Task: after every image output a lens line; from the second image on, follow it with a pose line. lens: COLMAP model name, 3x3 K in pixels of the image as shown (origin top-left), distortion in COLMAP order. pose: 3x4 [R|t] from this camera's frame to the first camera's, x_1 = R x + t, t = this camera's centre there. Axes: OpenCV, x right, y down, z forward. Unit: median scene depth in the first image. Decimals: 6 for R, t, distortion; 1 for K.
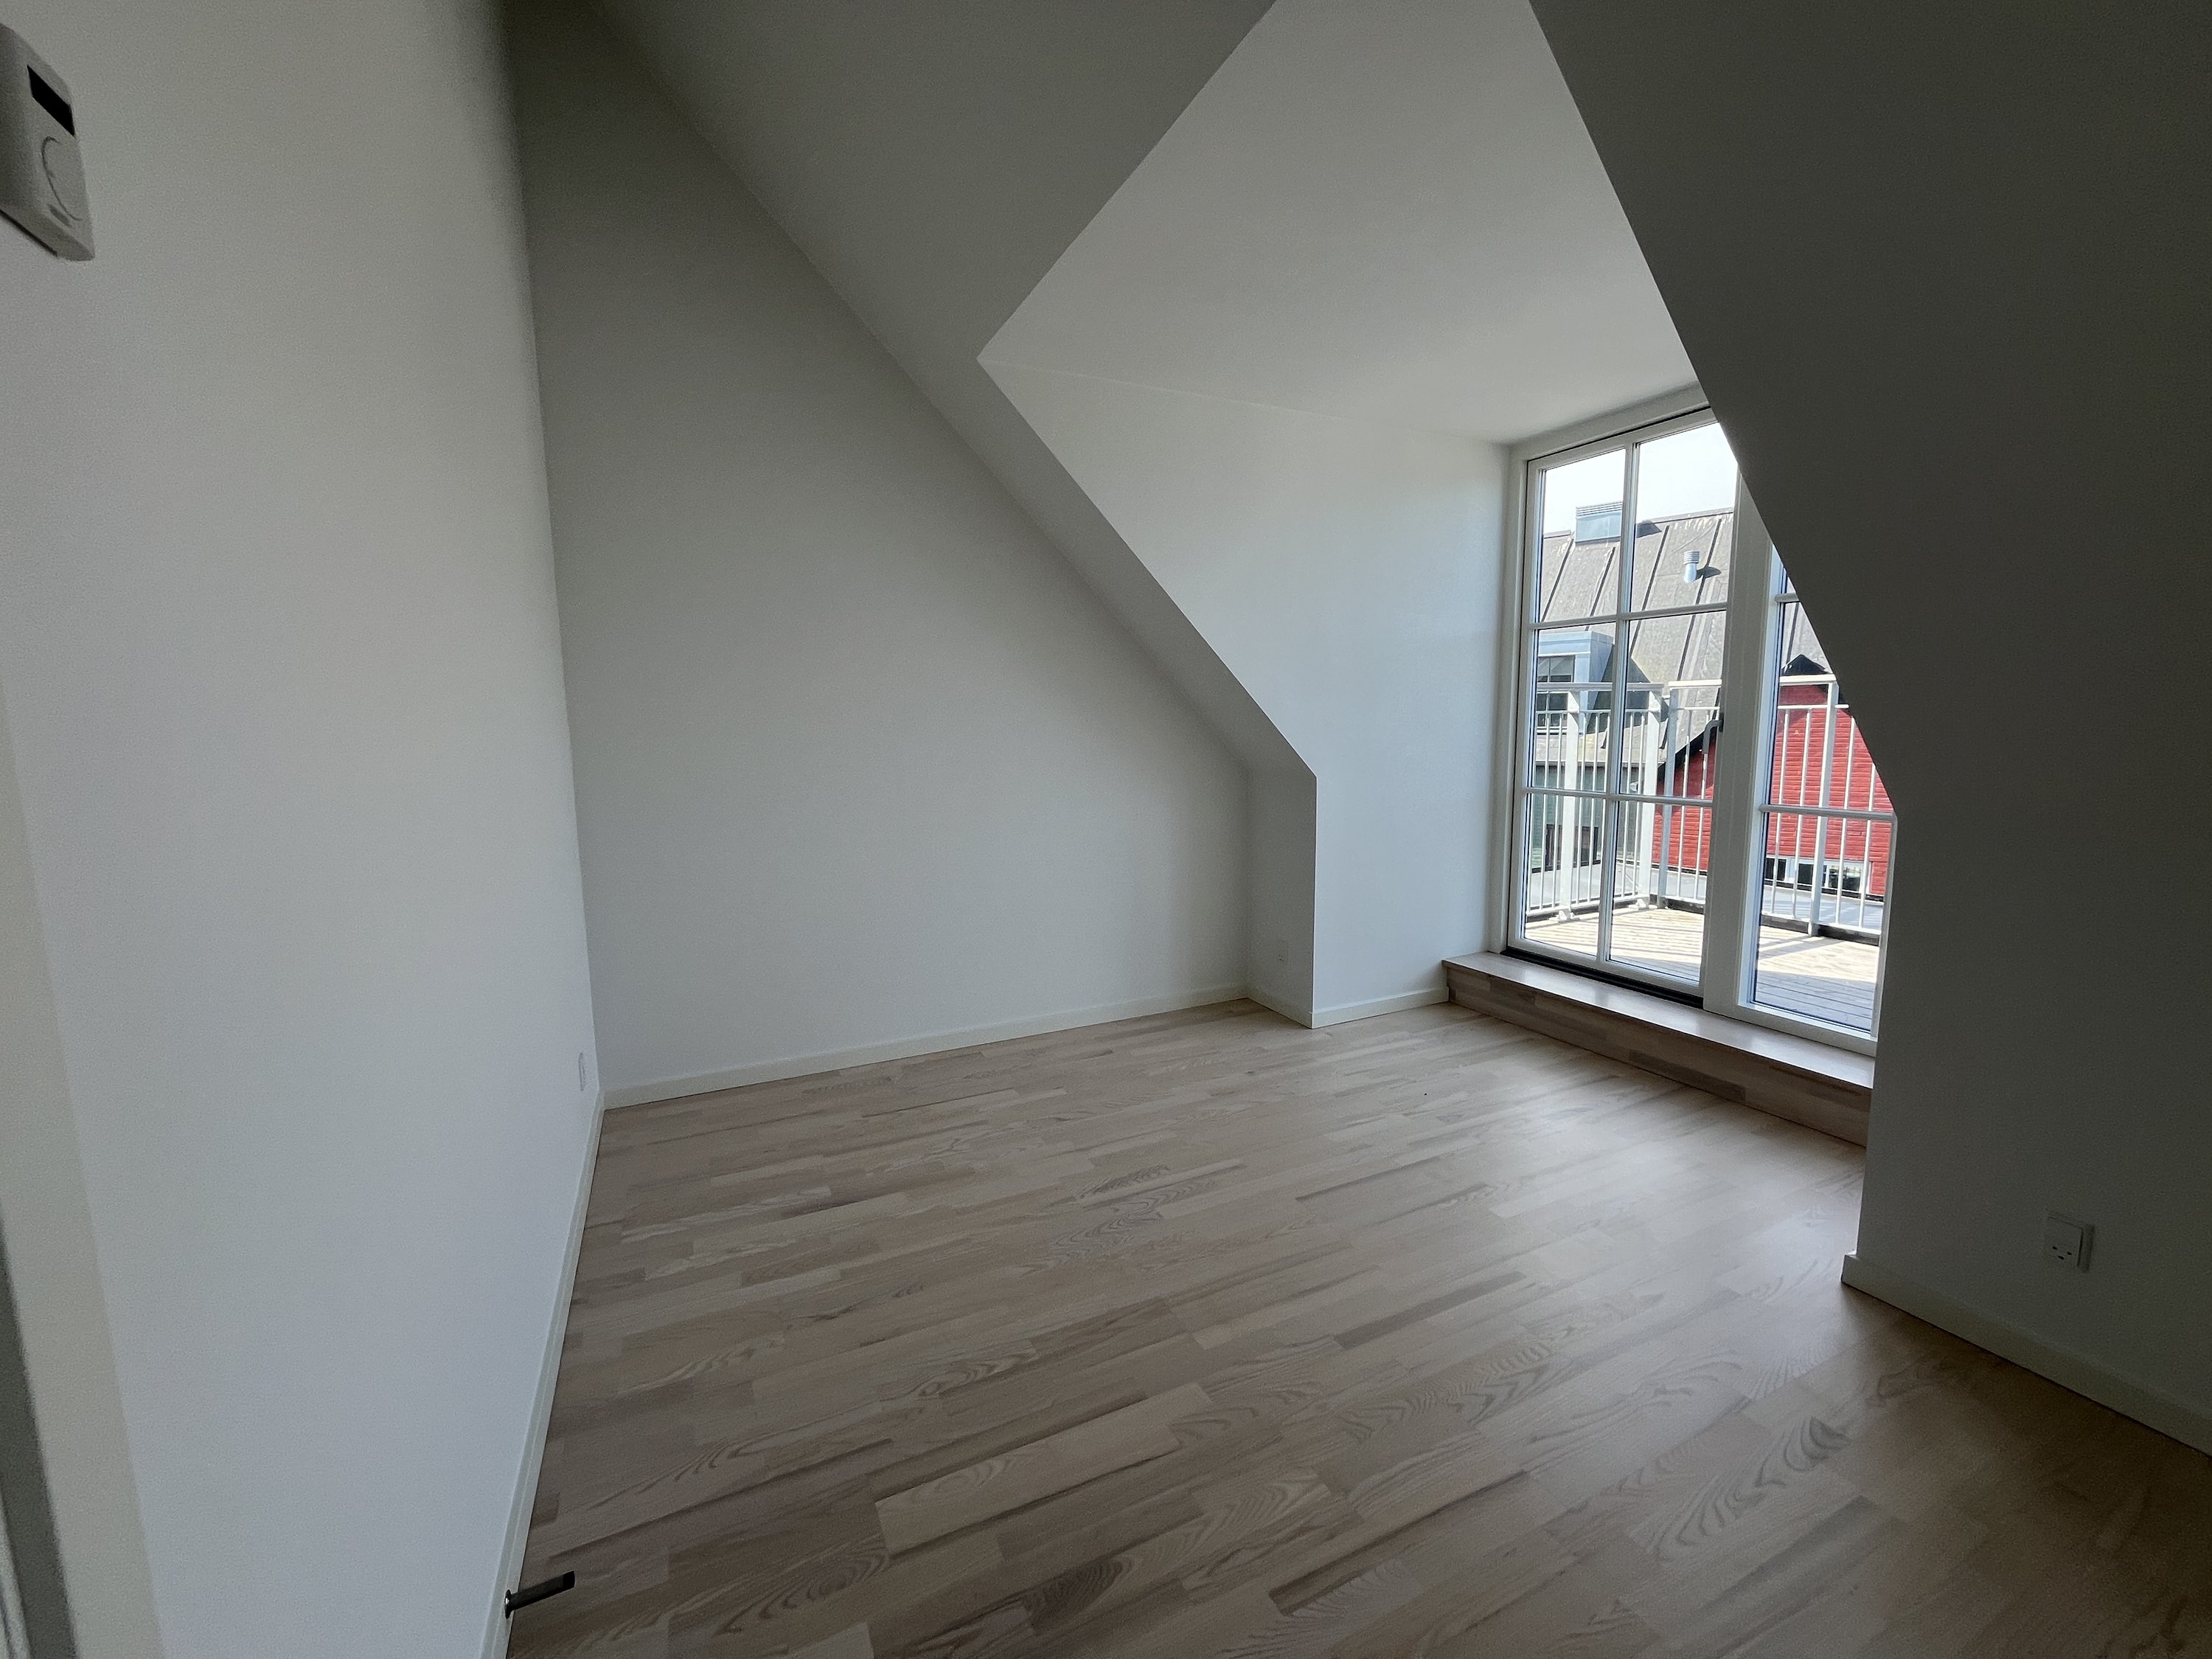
lens RADIAL K [[893.6, 0, 1101.4], [0, 893.6, 829.6], [0, 0, 1]] dist [-0.000996, -0.000638]
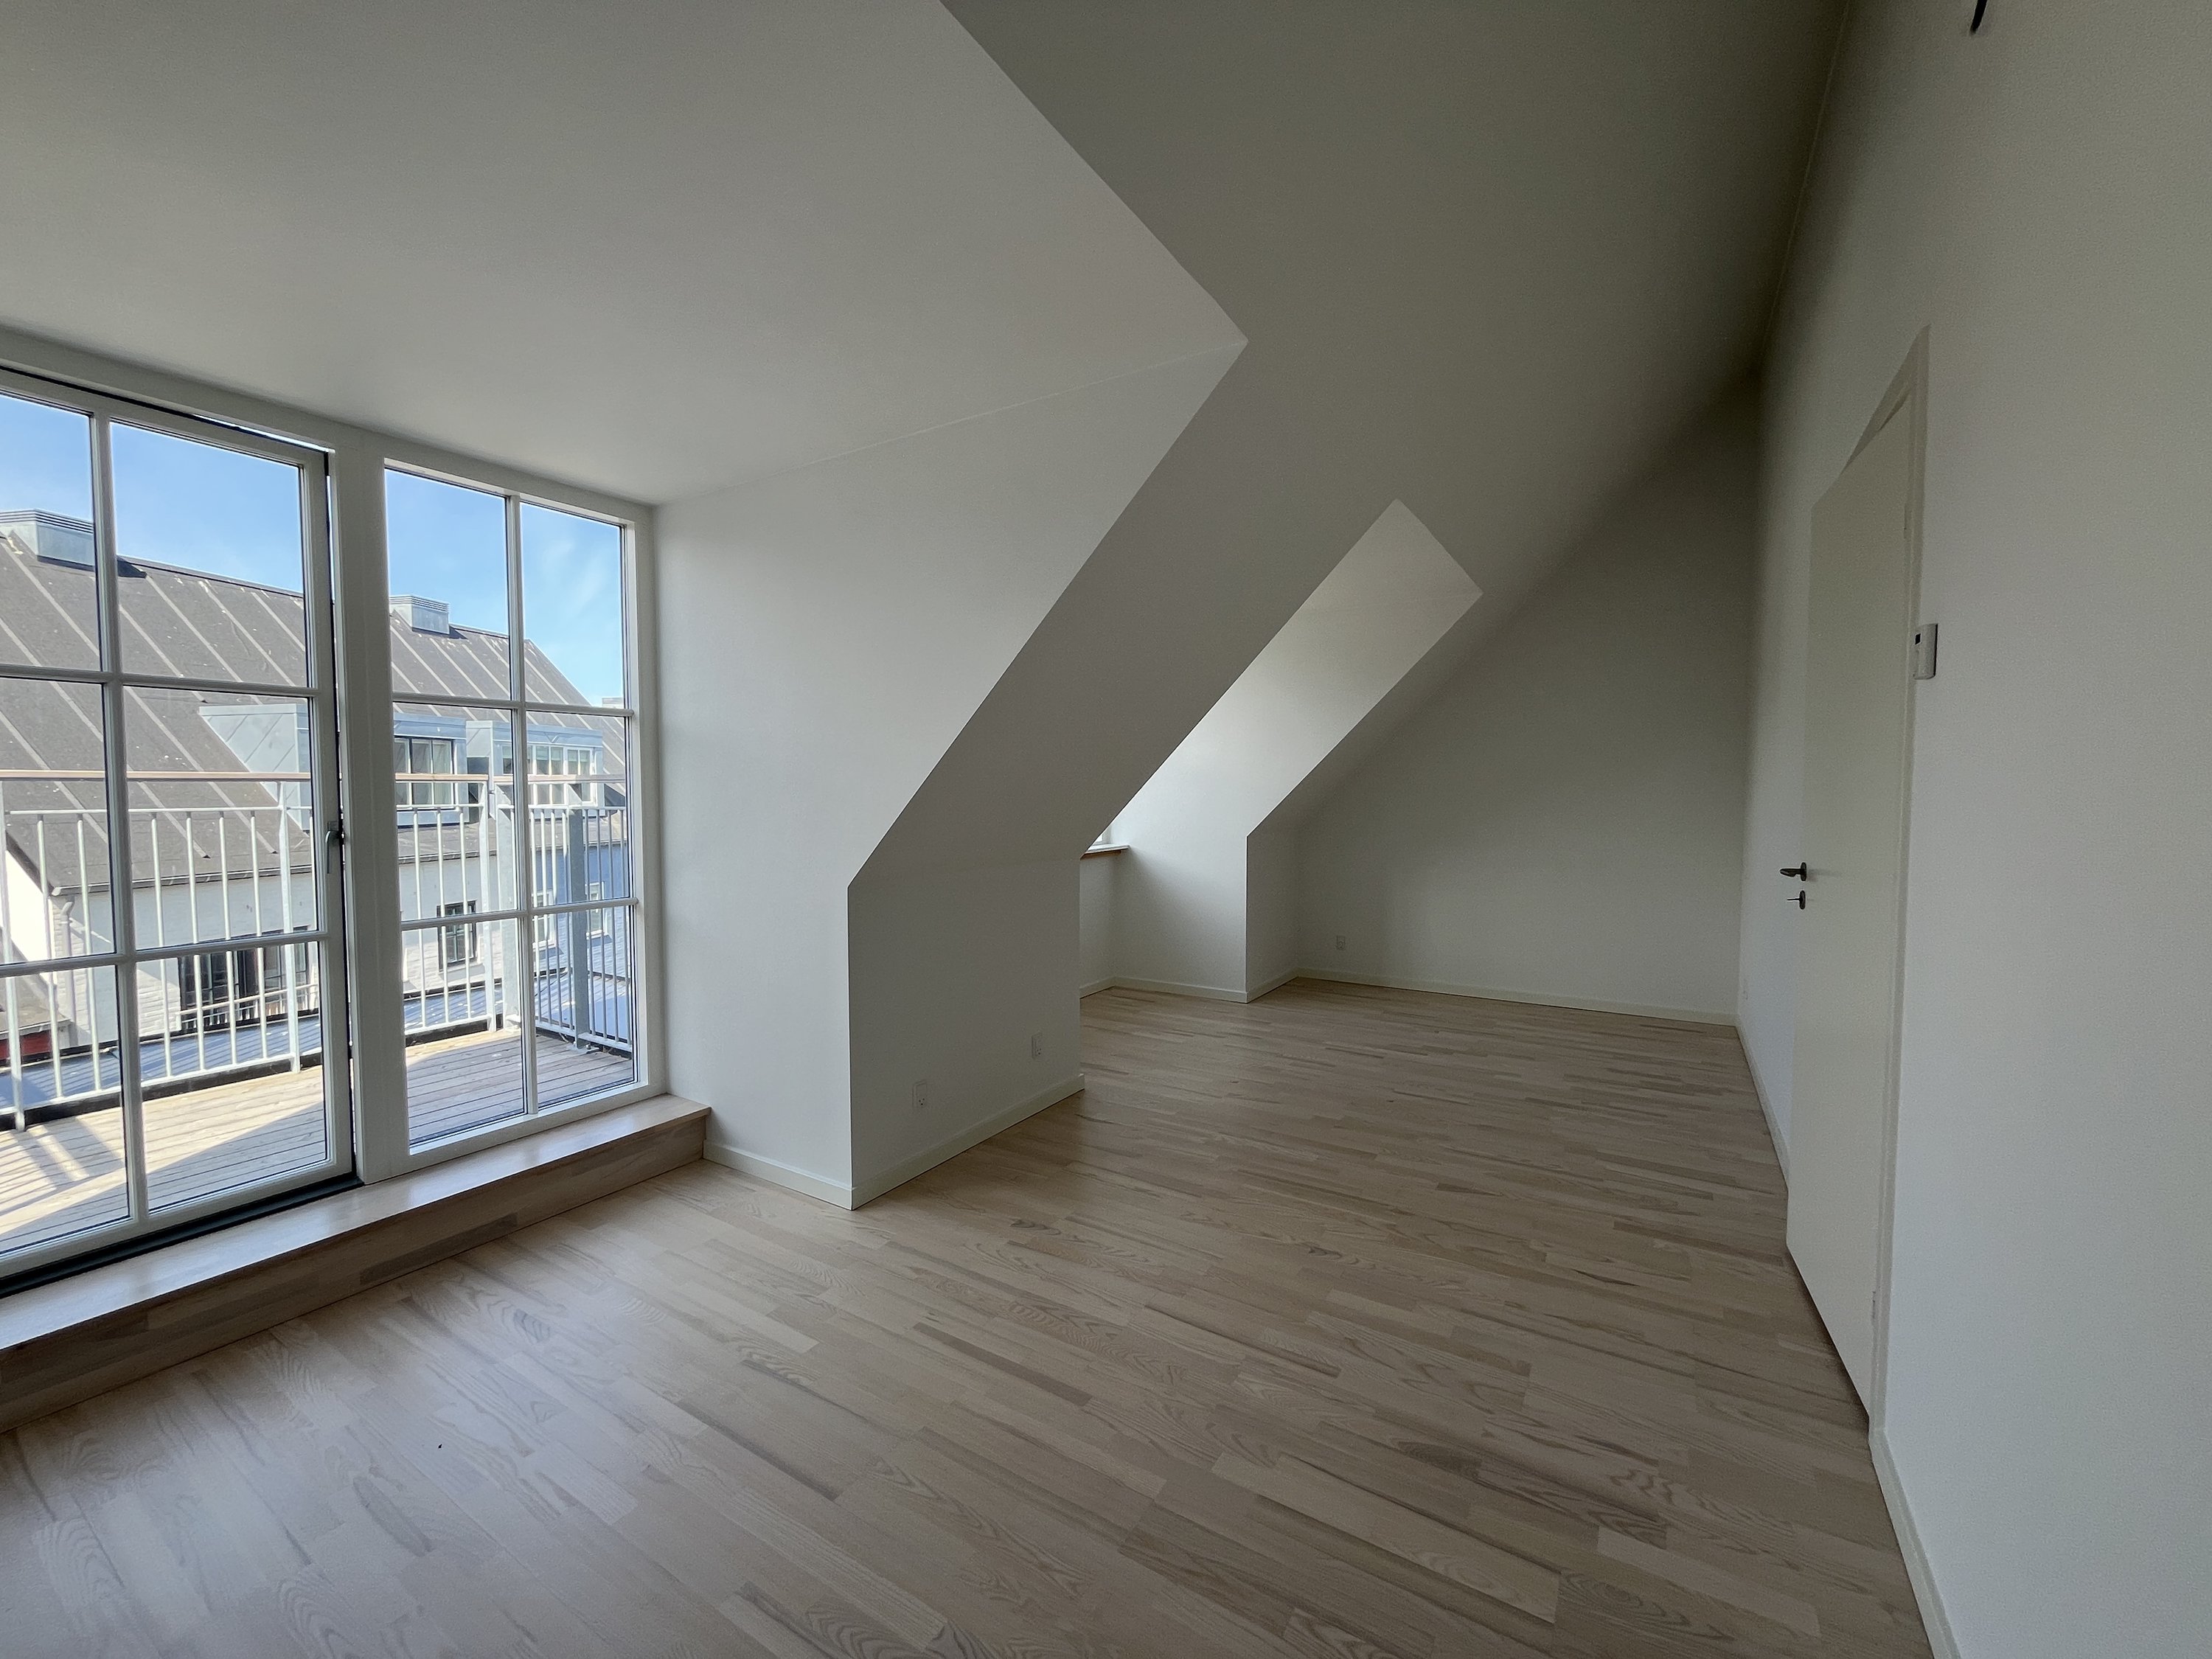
lens RADIAL K [[893.6, 0, 1101.4], [0, 893.6, 829.6], [0, 0, 1]] dist [-0.000996, -0.000638]
pose [[-0.537223, -0.023400, 0.843116, -0.409426], [0.114956, 0.988256, 0.100676, -0.139077], [-0.835570, 0.151007, -0.528224, 0.929767]]
